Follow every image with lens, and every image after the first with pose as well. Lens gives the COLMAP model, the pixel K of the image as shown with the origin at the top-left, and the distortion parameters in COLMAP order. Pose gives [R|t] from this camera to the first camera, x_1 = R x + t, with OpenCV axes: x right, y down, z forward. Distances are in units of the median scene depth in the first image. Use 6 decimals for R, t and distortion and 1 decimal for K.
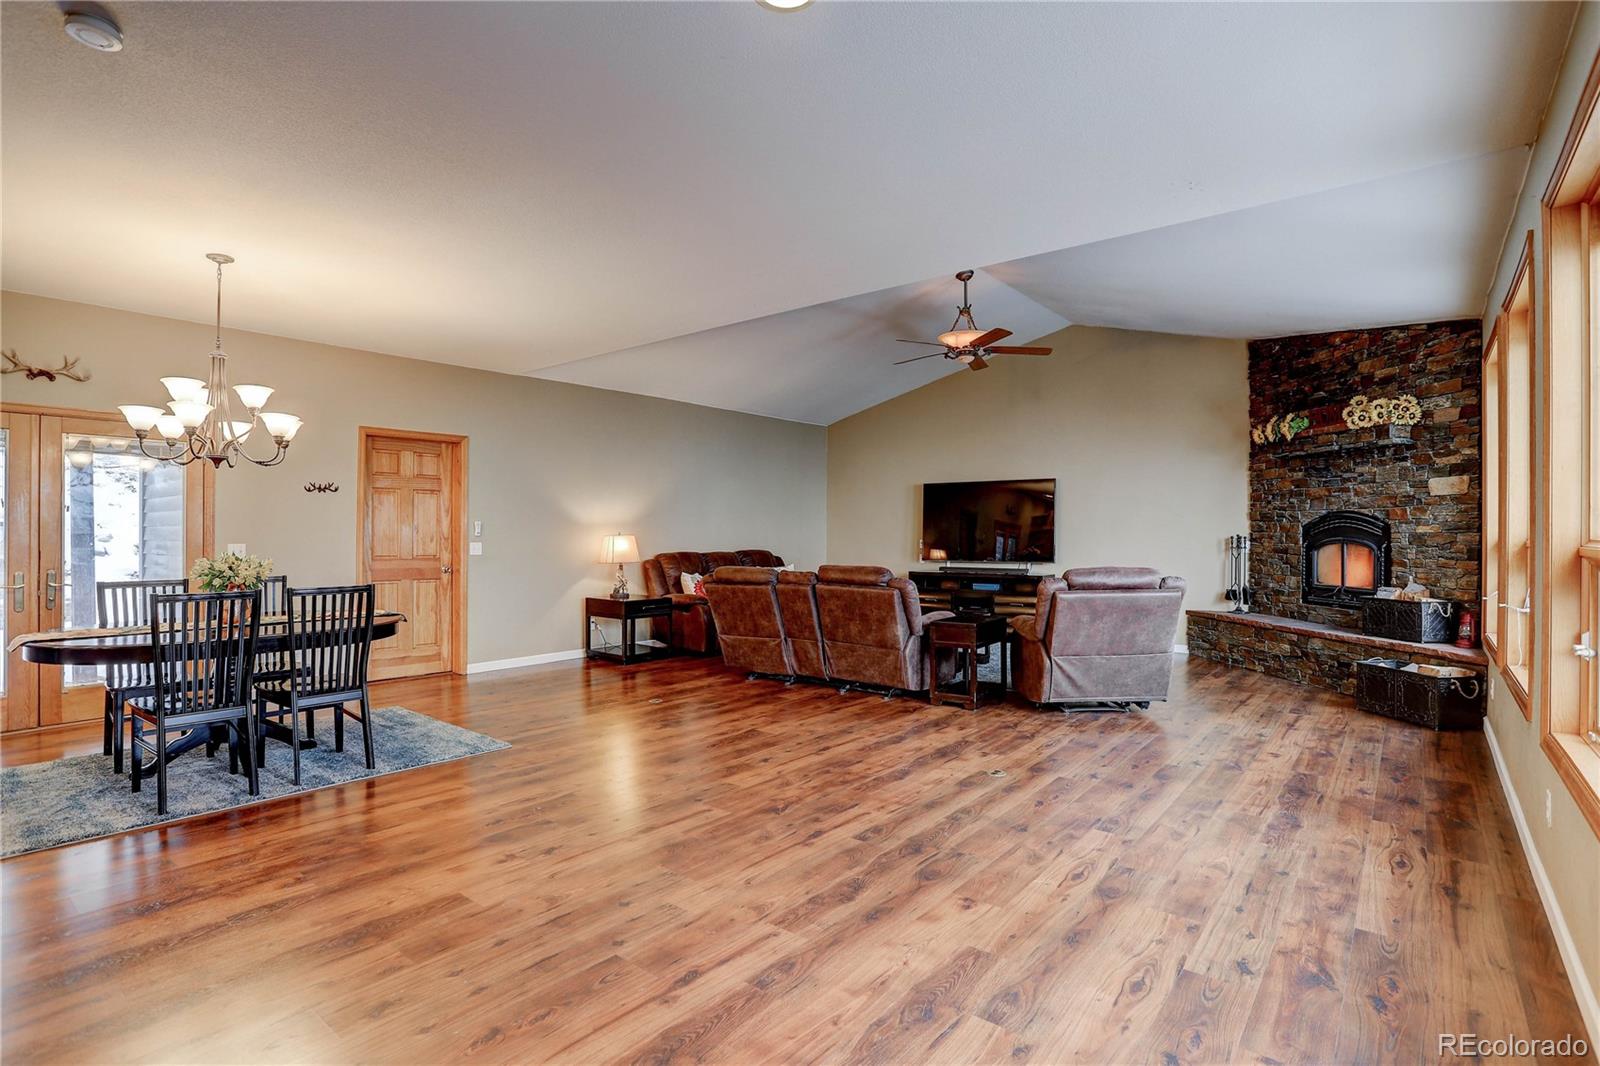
lens RADIAL K [[793.8, 0, 784.1], [0, 793.8, 543.6], [0, 0, 1]] dist [-0.041091, 0.000654]
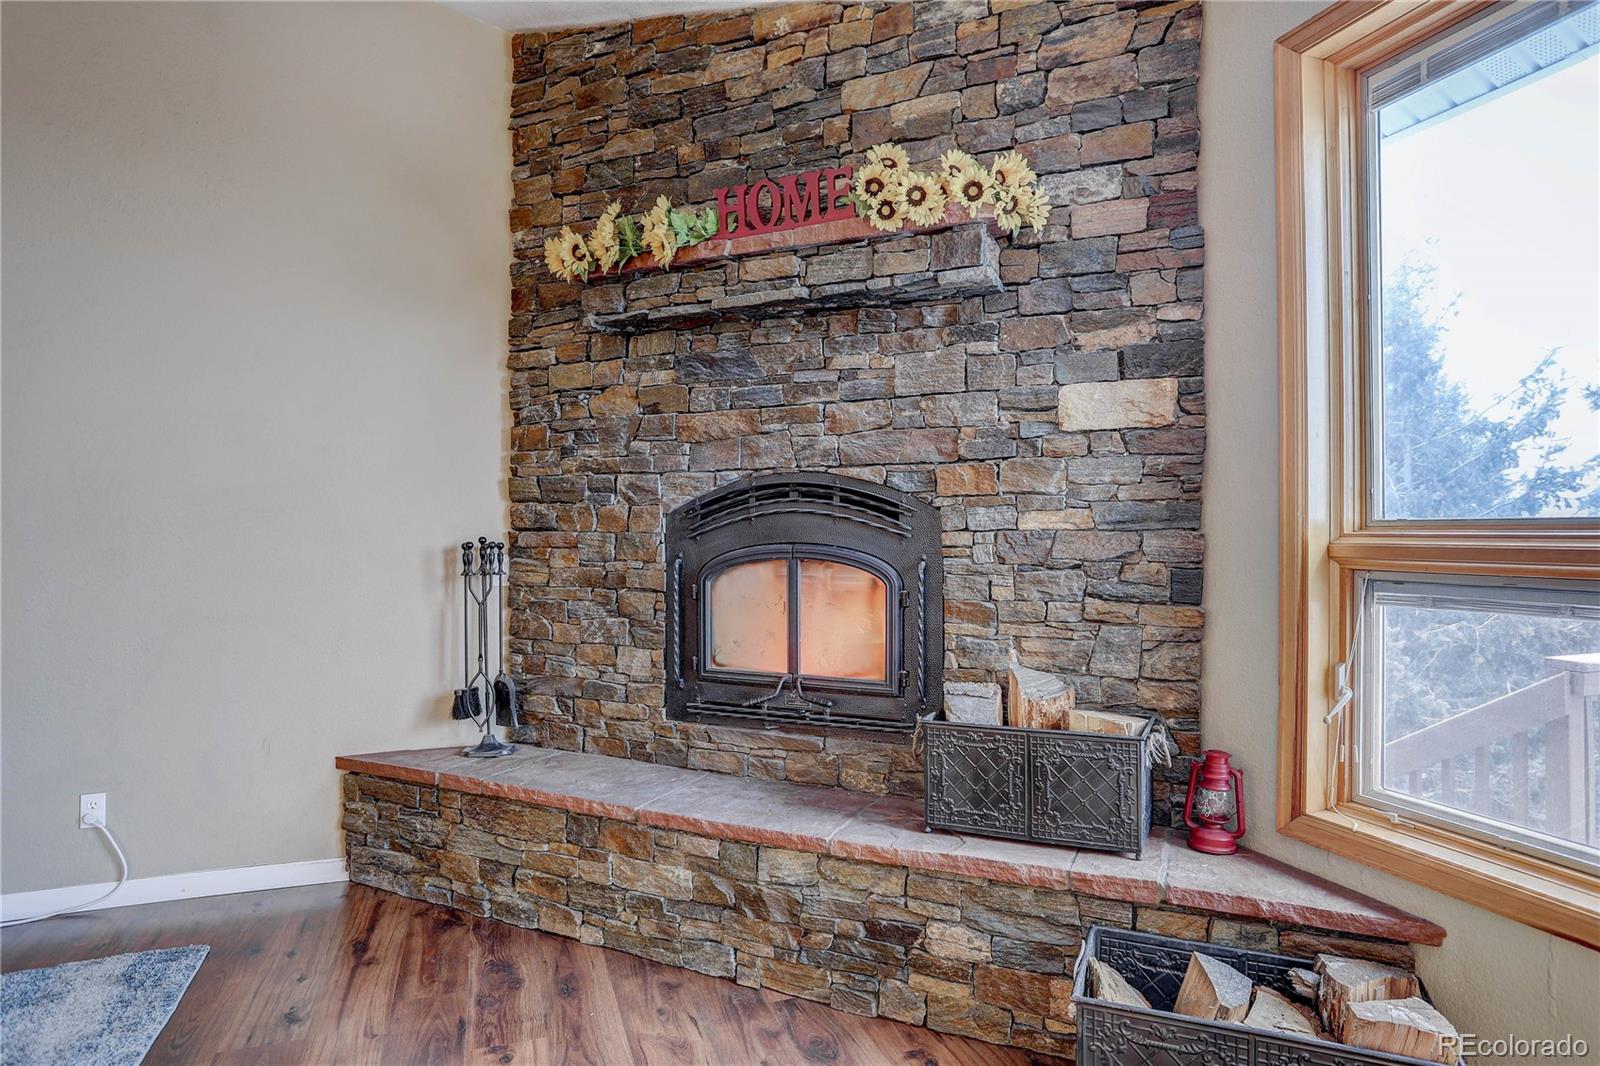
lens RADIAL K [[902.7, 0, 802.8], [0, 902.7, 538.6], [0, 0, 1]] dist [-0.041559, 0.000554]
pose [[0.516628, 0.009768, 0.856154, 0.343378], [0.007825, 0.999839, -0.016129, -0.003441], [-0.856174, 0.015032, 0.516469, 0.756743]]
